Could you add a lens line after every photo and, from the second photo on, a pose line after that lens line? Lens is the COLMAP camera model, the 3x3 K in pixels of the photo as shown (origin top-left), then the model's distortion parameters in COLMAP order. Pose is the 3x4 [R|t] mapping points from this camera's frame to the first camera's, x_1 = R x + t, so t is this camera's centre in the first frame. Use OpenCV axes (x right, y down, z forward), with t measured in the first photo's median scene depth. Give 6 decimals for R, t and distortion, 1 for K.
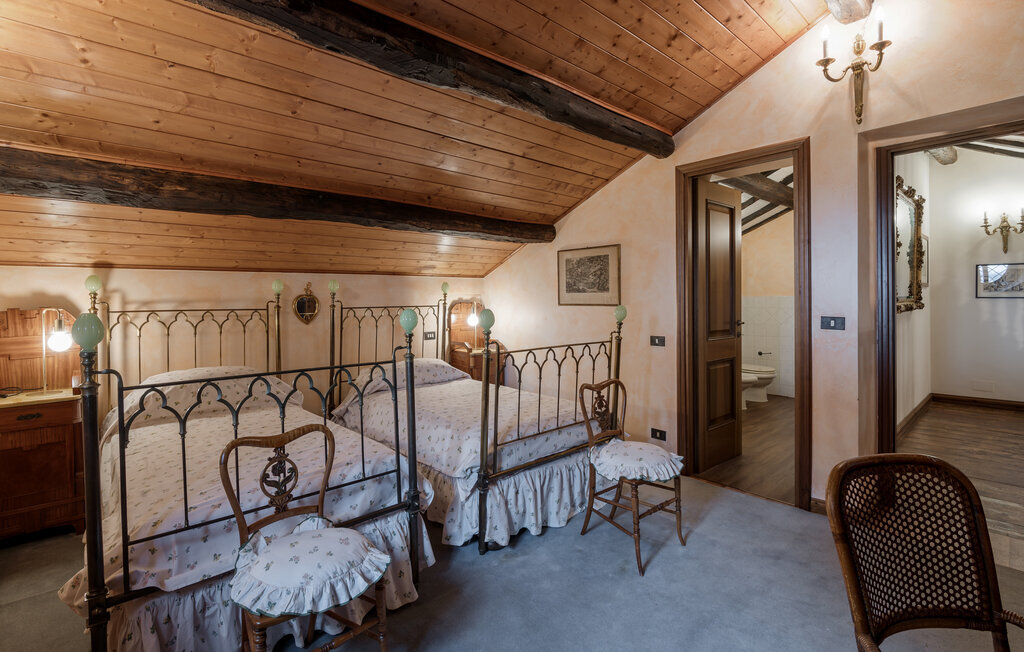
lens RADIAL K [[477.1, 0, 499.3], [0, 477.1, 311.2], [0, 0, 1]] dist [0.000254, -0.000407]
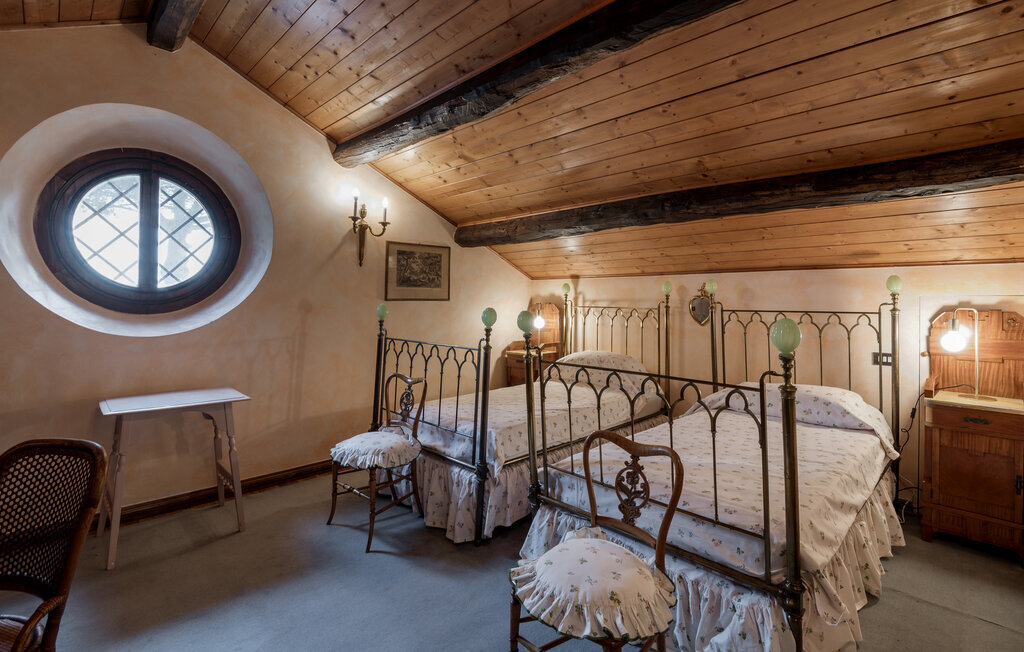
lens RADIAL K [[477.1, 0, 499.3], [0, 477.1, 311.2], [0, 0, 1]] dist [0.000254, -0.000407]
pose [[0.054664, 0.029414, -0.998071, 0.675144], [-0.038235, 0.998895, 0.027344, -0.016540], [0.997772, 0.036667, 0.055728, 0.642067]]
